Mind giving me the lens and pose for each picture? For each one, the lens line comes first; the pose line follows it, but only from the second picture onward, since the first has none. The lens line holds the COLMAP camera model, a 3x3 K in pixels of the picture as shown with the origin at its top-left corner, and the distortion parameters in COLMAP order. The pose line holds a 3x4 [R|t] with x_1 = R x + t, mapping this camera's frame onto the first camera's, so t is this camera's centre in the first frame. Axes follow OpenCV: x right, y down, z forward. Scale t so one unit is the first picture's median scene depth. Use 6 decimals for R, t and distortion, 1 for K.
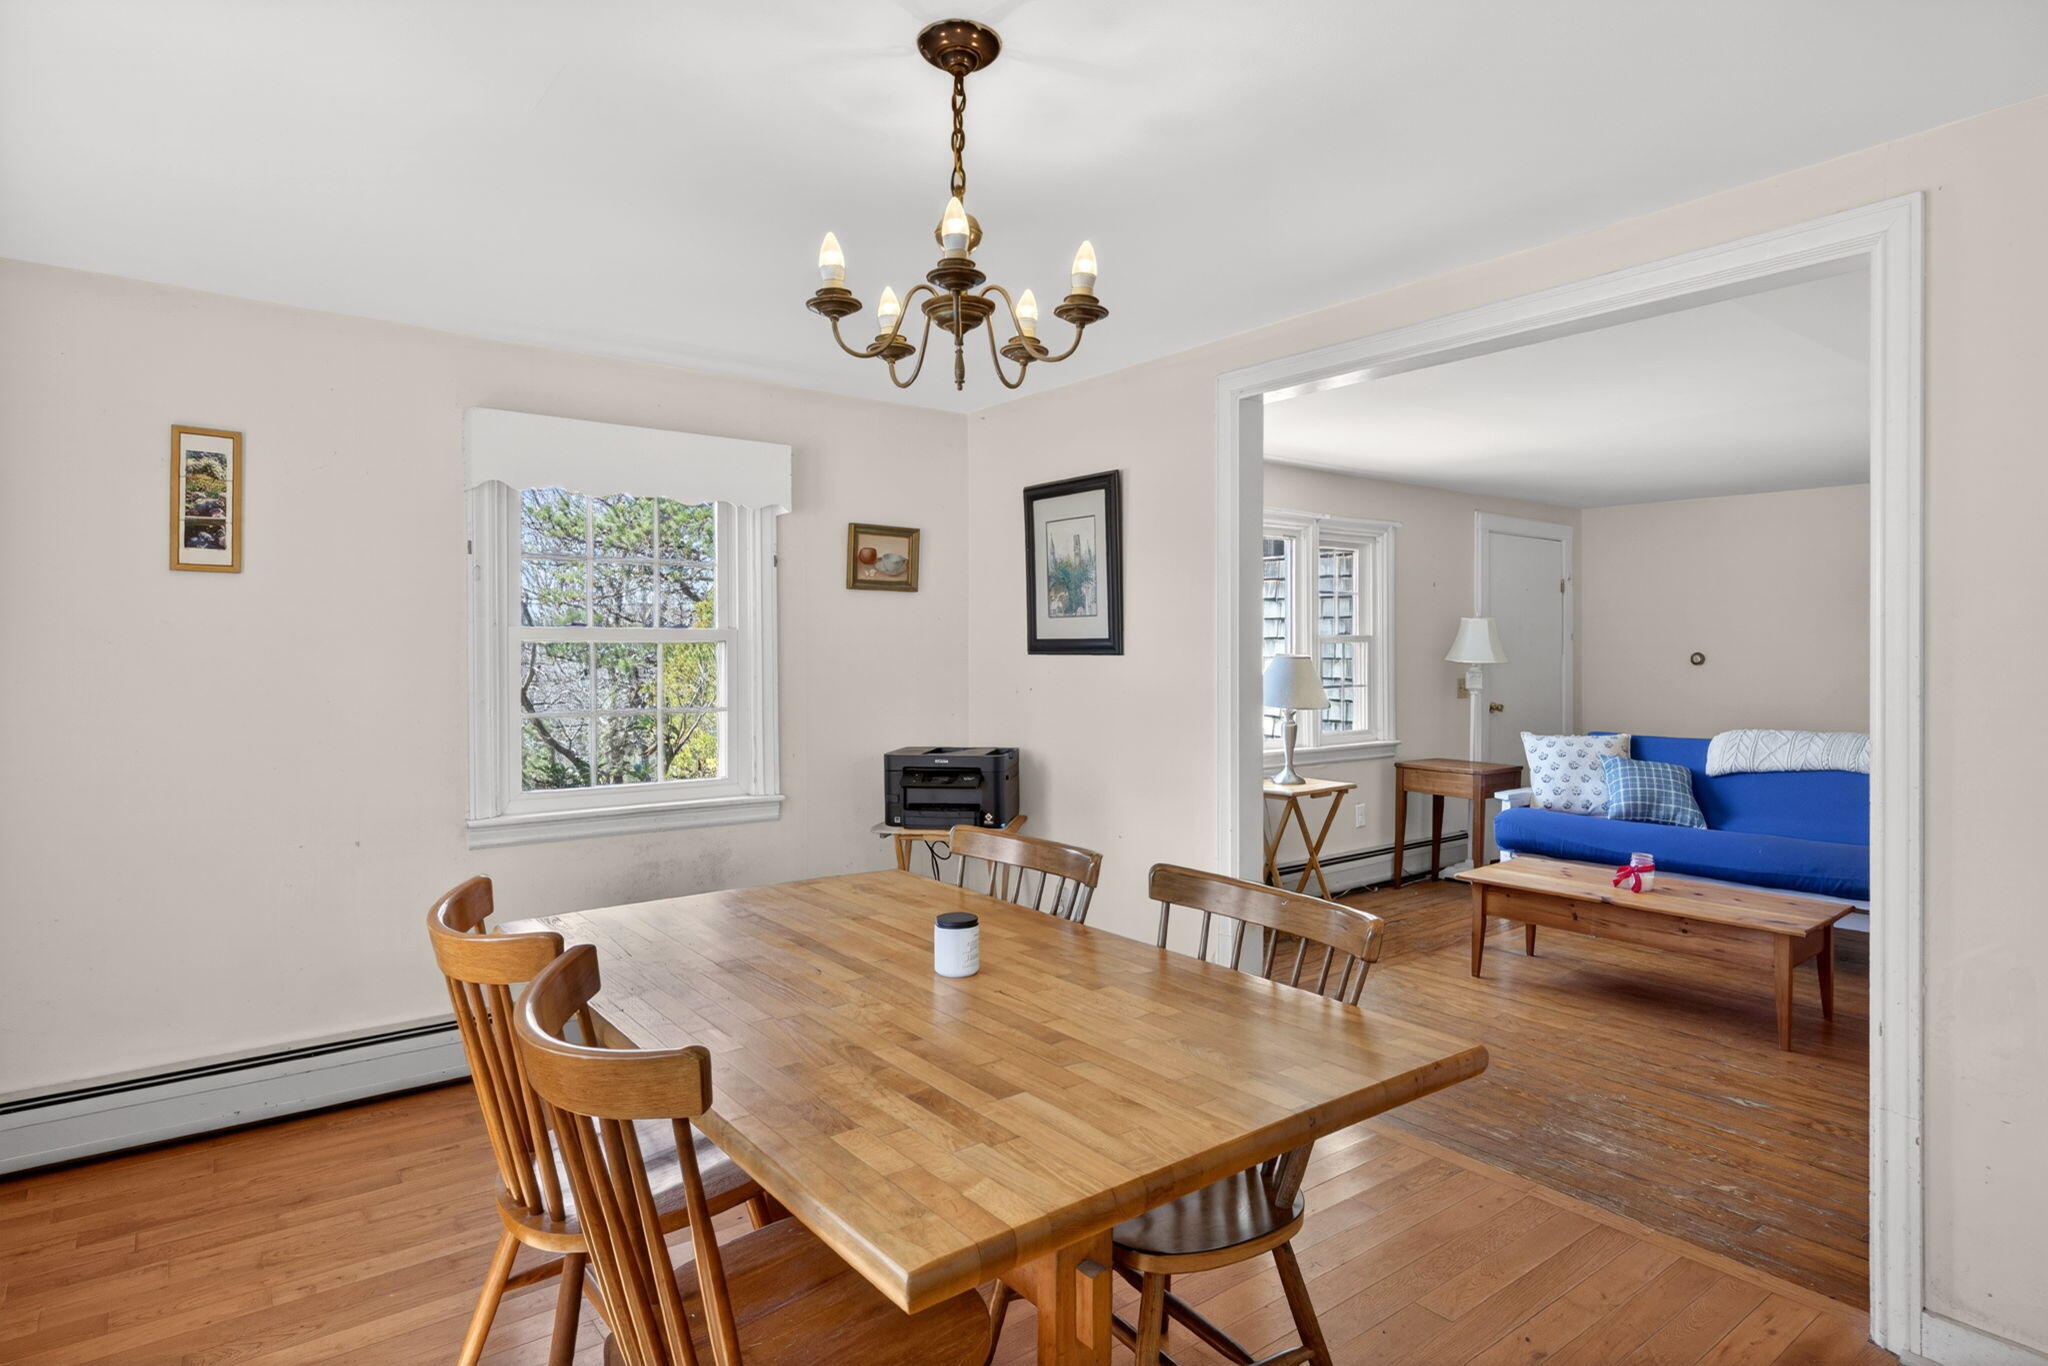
lens RADIAL K [[1130.5, 0, 1027.0], [0, 1130.5, 663.6], [0, 0, 1]] dist [0.000012, 0.000033]
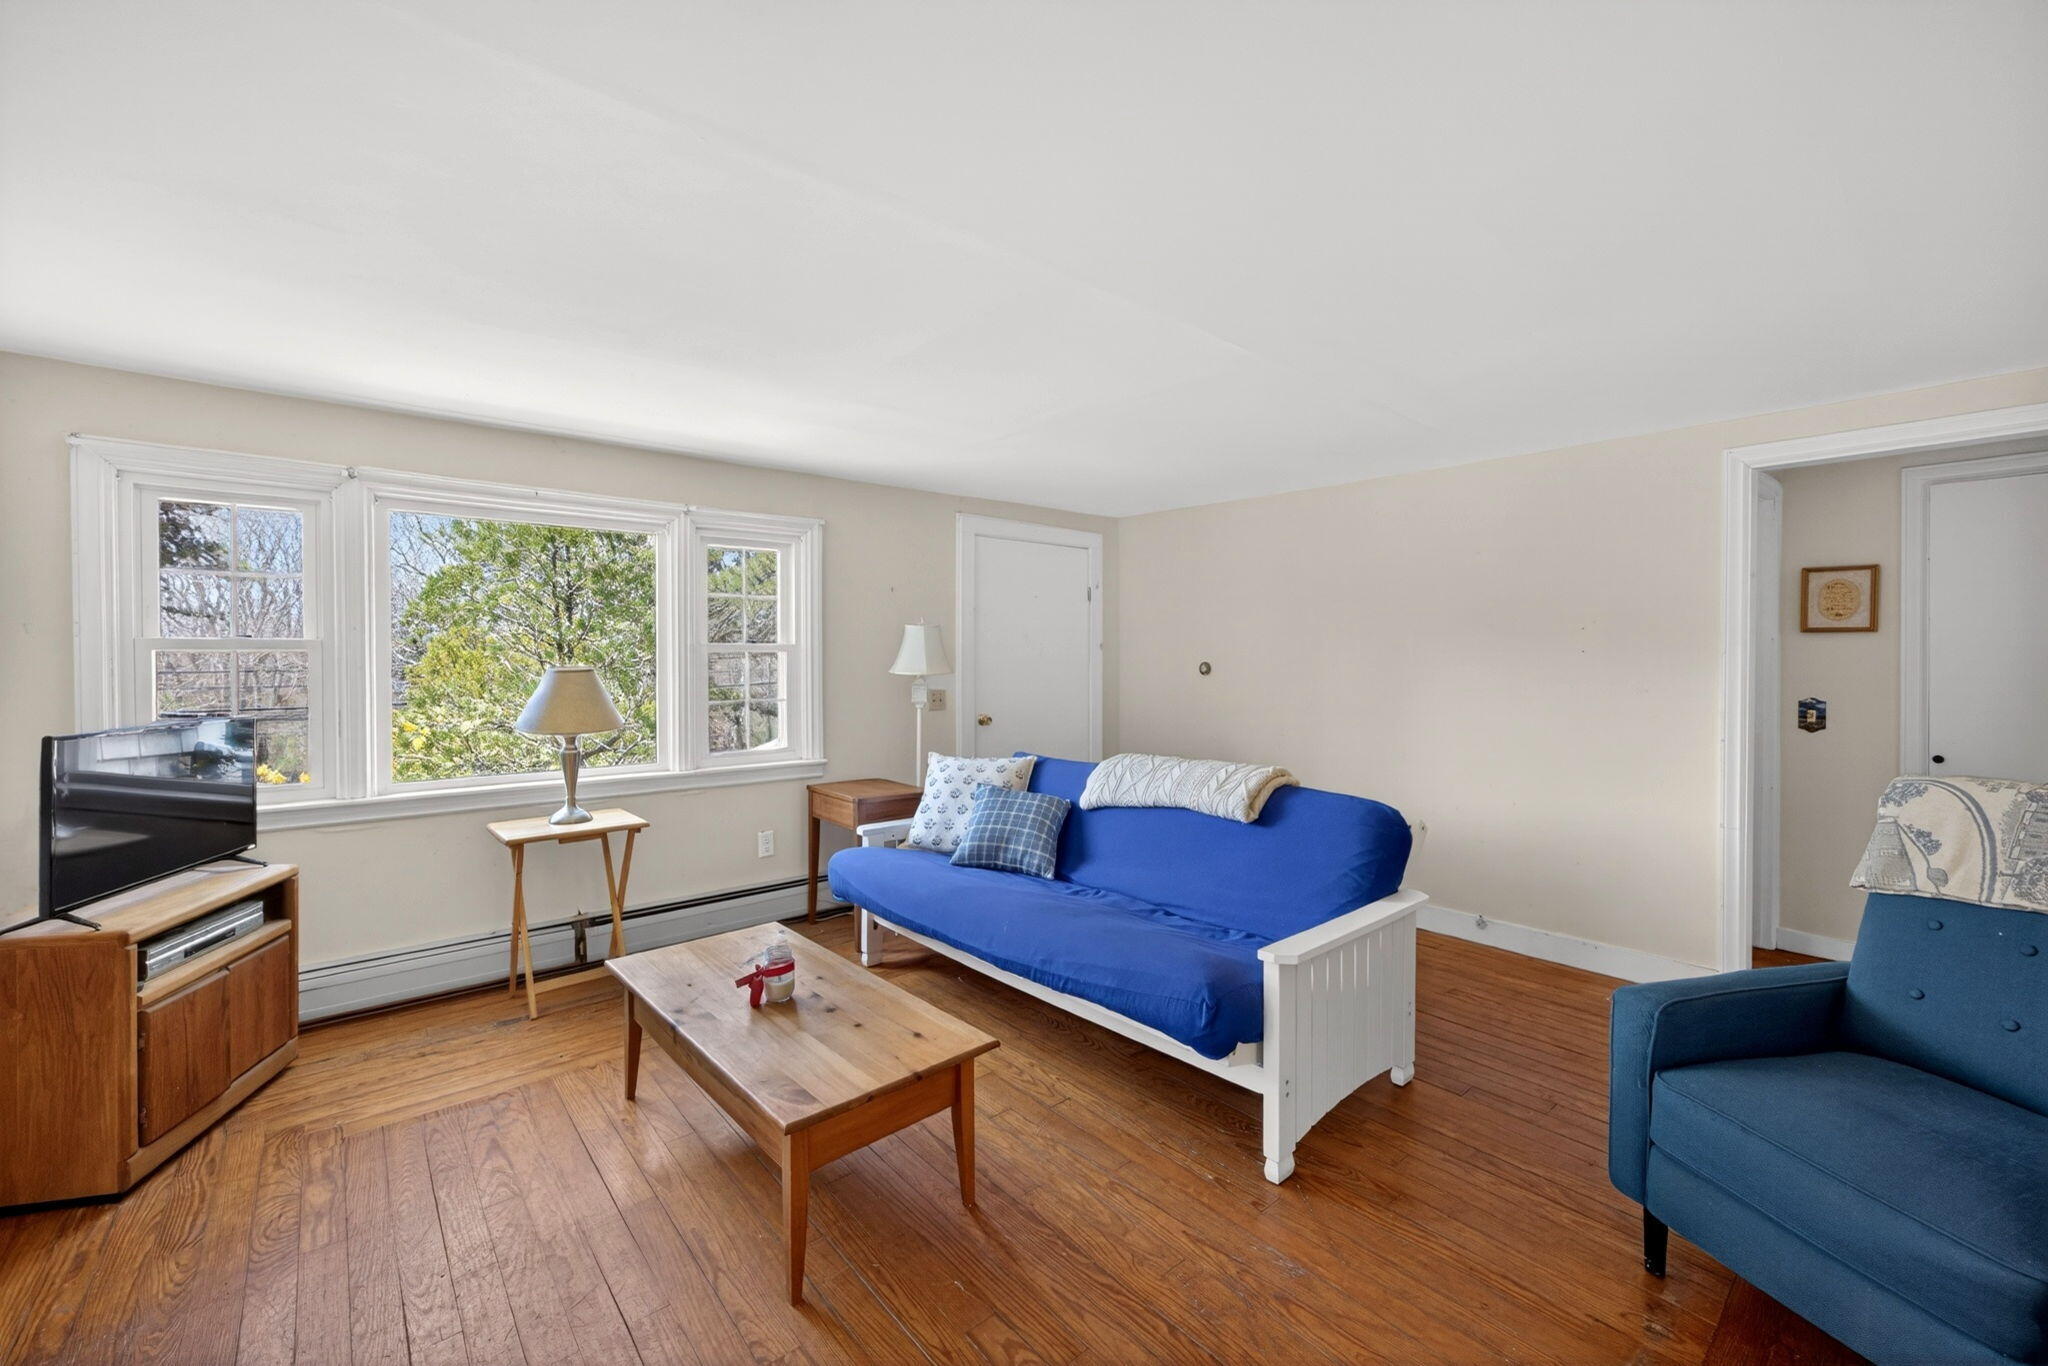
lens RADIAL K [[850.4, 0, 1029.2], [0, 850.4, 660.2], [0, 0, 1]] dist [-0.000847, 0.000779]
pose [[0.999345, 0.001617, 0.036147, 0.505202], [-0.001539, 0.999996, -0.002184, -0.011676], [-0.036150, 0.002127, 0.999344, 0.332414]]
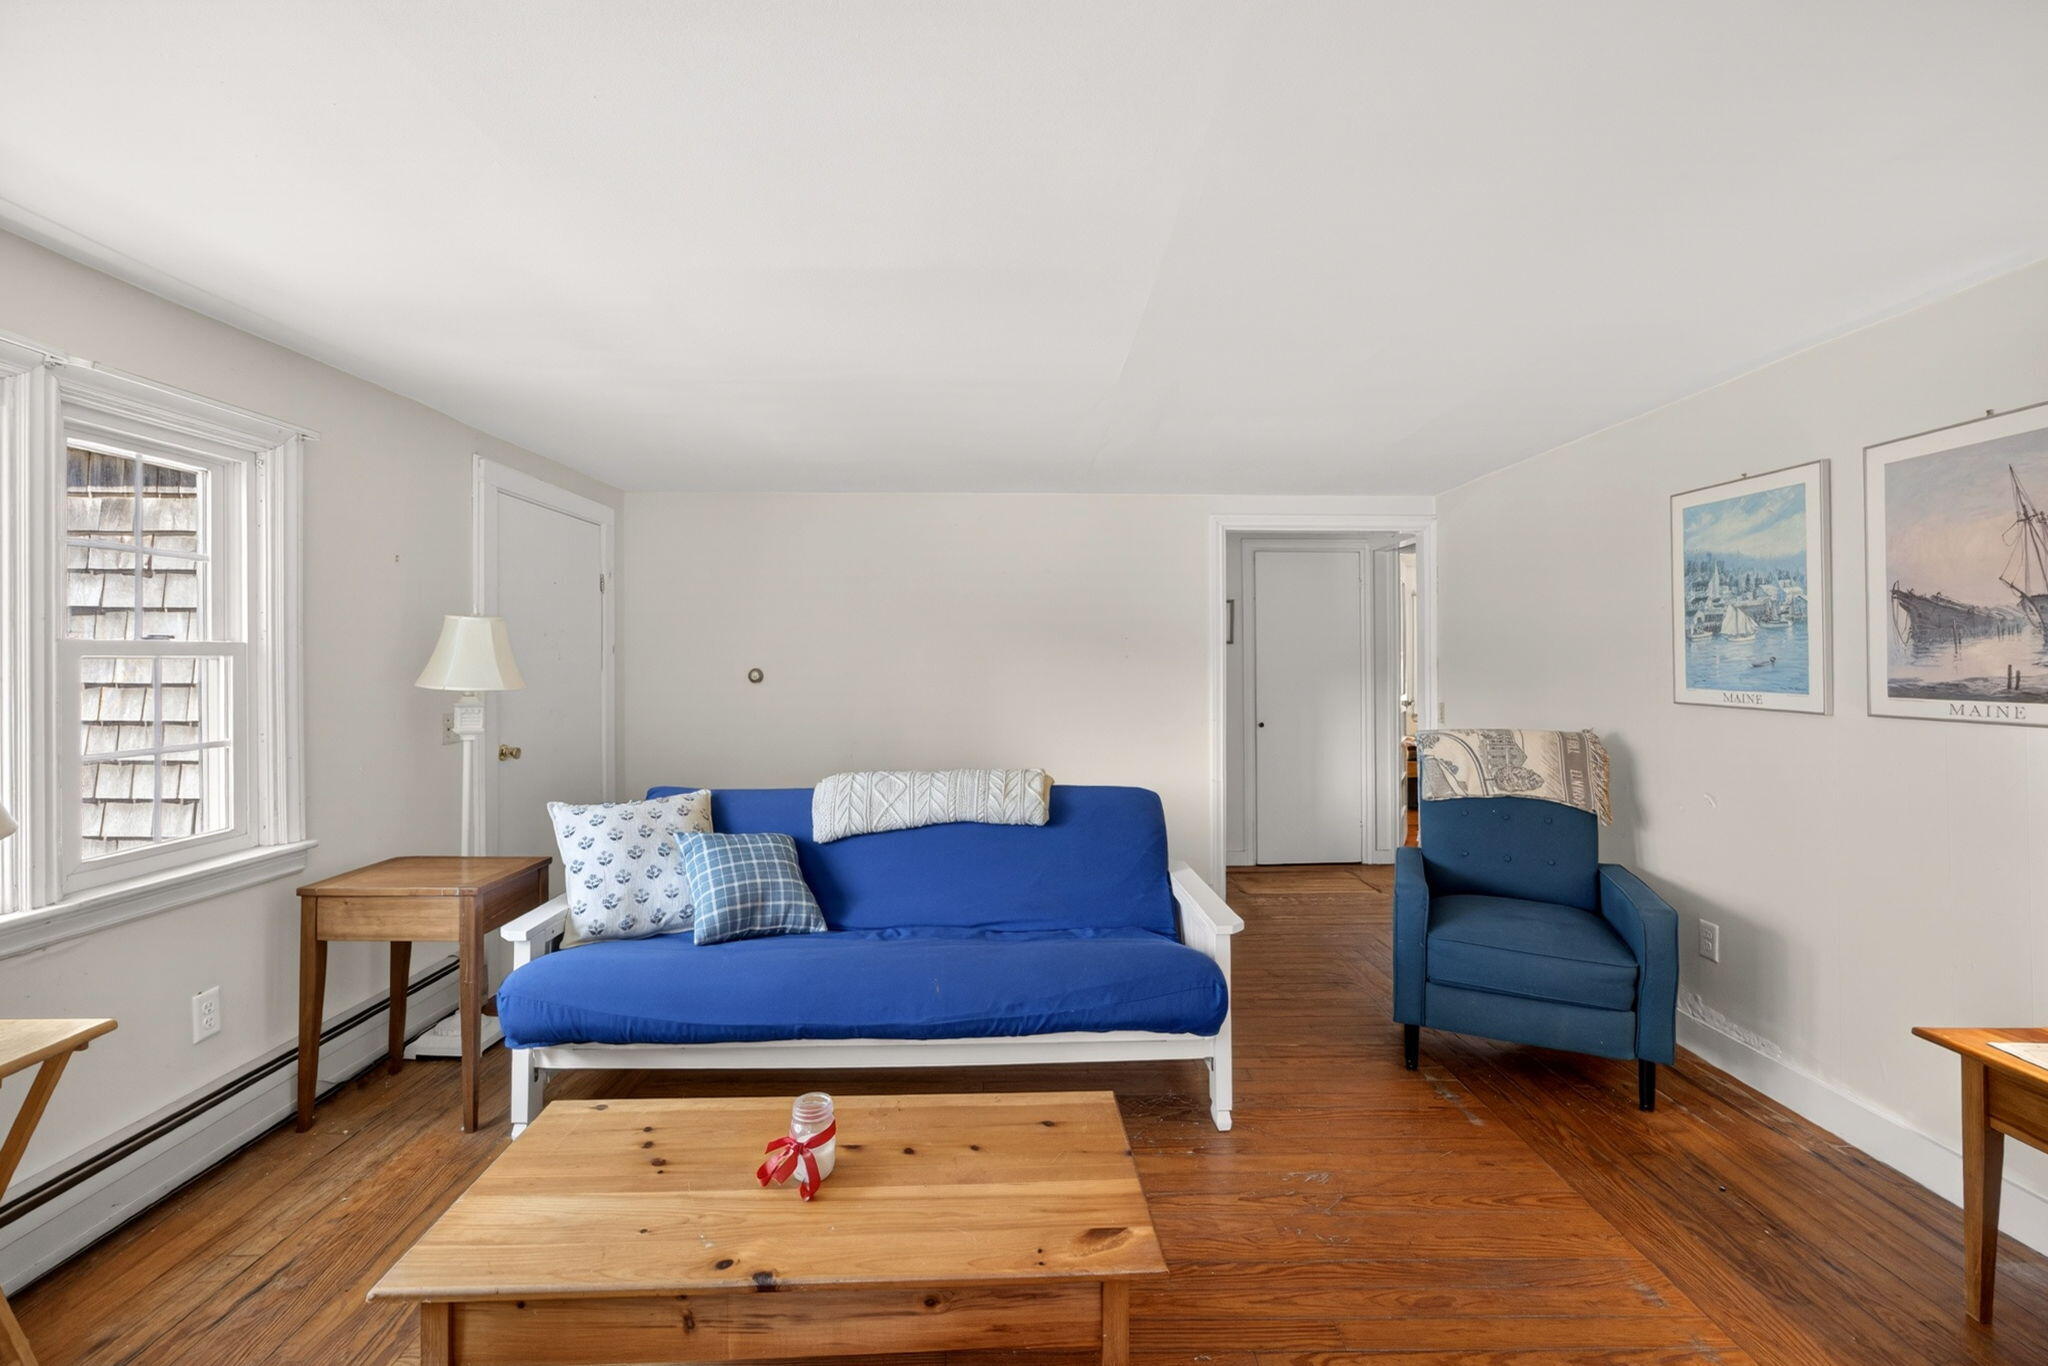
lens RADIAL K [[883.5, 0, 1025.4], [0, 883.5, 655.3], [0, 0, 1]] dist [-0.035264, 0.020306]
pose [[0.609379, 0.005746, 0.792858, 0.222288], [0.006929, 0.999897, -0.012572, -0.012362], [-0.792849, 0.013155, 0.609276, 0.515099]]
